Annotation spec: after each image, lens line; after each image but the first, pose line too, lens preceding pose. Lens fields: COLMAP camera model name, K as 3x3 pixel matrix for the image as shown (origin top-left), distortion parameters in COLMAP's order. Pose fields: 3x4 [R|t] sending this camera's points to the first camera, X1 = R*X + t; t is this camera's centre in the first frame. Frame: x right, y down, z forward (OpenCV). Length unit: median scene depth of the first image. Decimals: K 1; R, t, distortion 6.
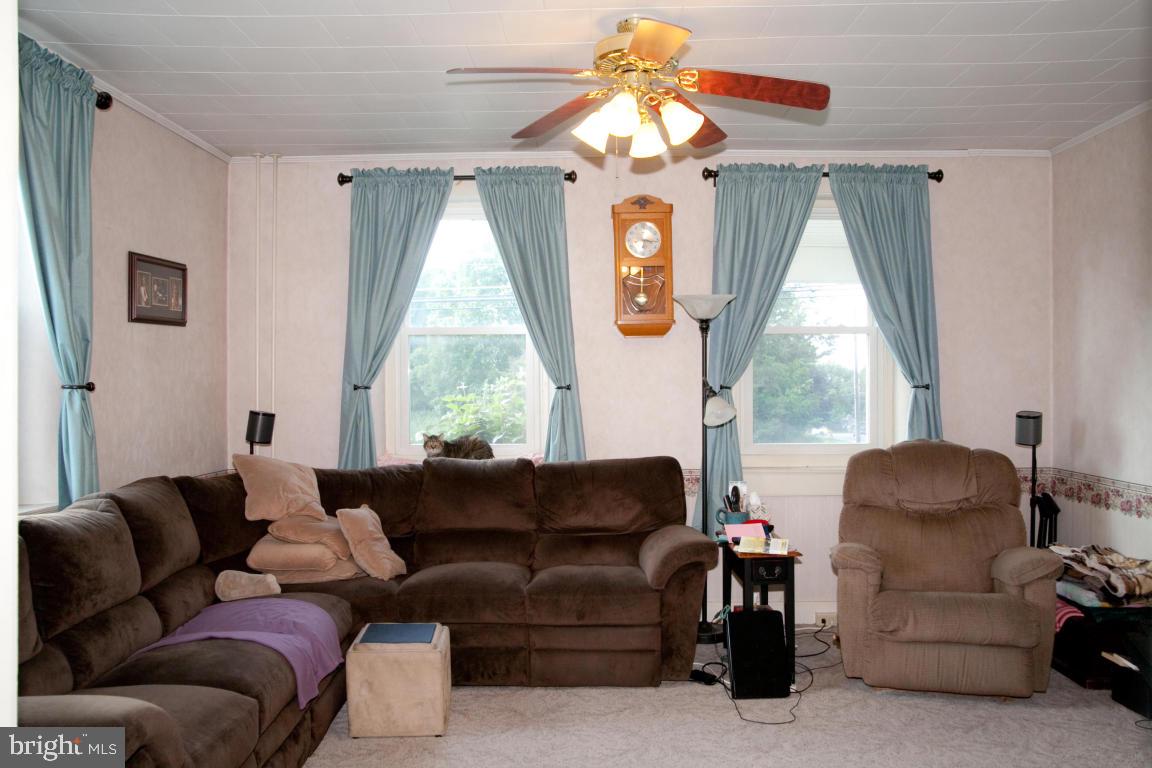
lens RADIAL K [[909.1, 0, 576.0], [0, 909.1, 384.0], [0, 0, 1]] dist [-0.136639, 0.137505]
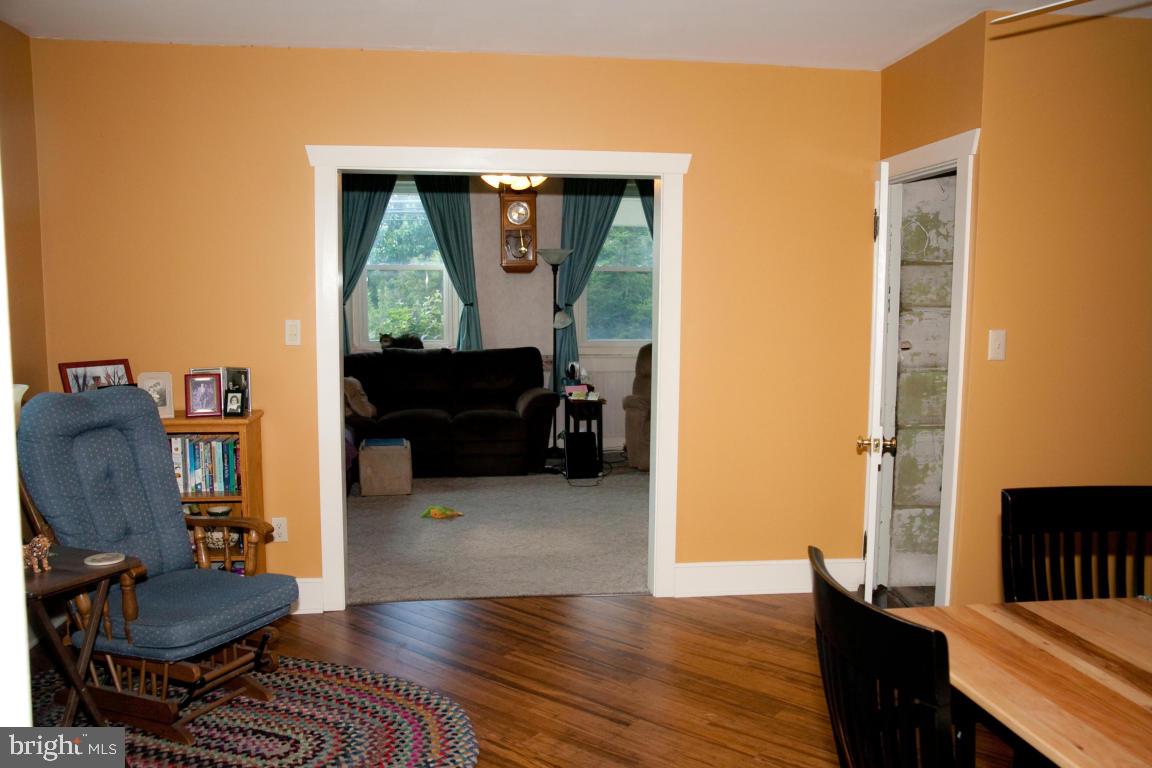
lens RADIAL K [[909.1, 0, 576.0], [0, 909.1, 384.0], [0, 0, 1]] dist [-0.136639, 0.137505]
pose [[0.990276, -0.003878, 0.139063, -0.051077], [-0.010896, 0.994378, 0.105323, -0.028308], [-0.138690, -0.105814, 0.984667, -0.649656]]
